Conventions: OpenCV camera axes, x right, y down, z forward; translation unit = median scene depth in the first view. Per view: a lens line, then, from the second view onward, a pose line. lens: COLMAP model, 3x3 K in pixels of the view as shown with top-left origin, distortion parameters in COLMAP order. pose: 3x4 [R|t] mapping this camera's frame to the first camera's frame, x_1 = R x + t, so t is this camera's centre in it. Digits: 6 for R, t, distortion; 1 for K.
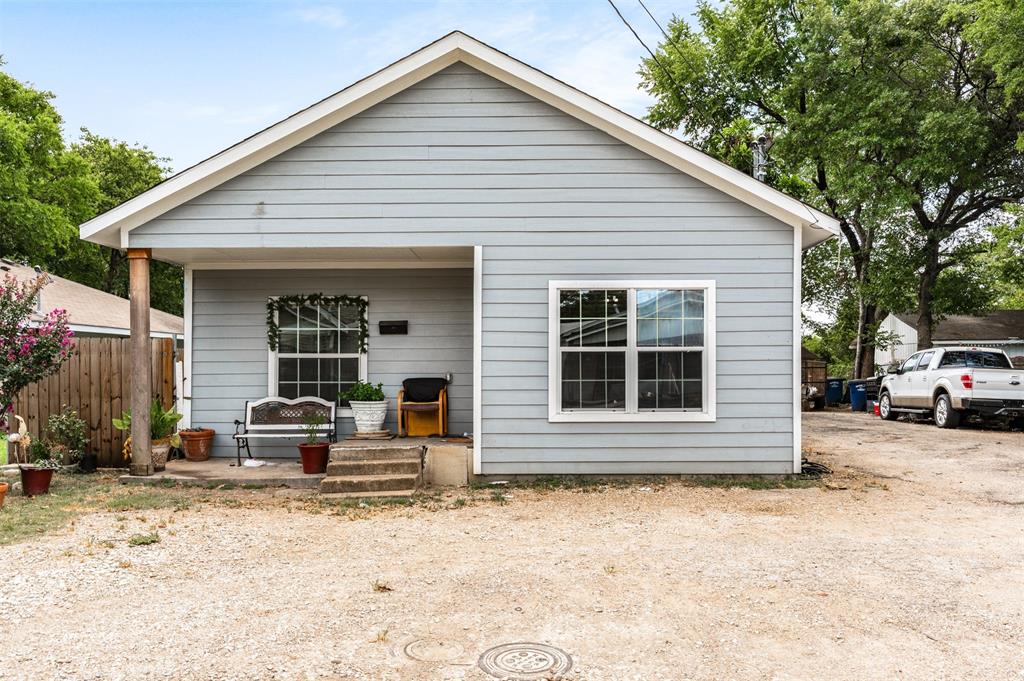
lens RADIAL K [[831.2, 0, 515.7], [0, 831.2, 349.2], [0, 0, 1]] dist [0.006262, -0.005452]
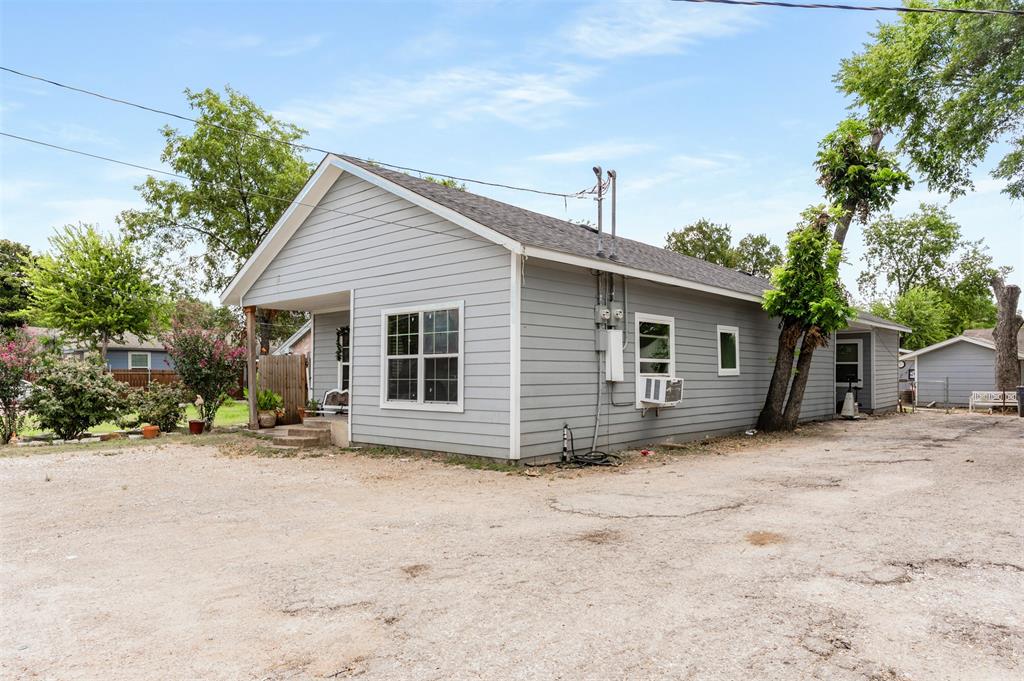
lens RADIAL K [[641.5, 0, 512.5], [0, 641.5, 366.6], [0, 0, 1]] dist [-0.002121, -0.000065]
pose [[0.753119, -0.008226, -0.657833, 0.934485], [0.017175, 0.999827, 0.007160, 0.011650], [0.657660, -0.016691, 0.753130, 0.315850]]
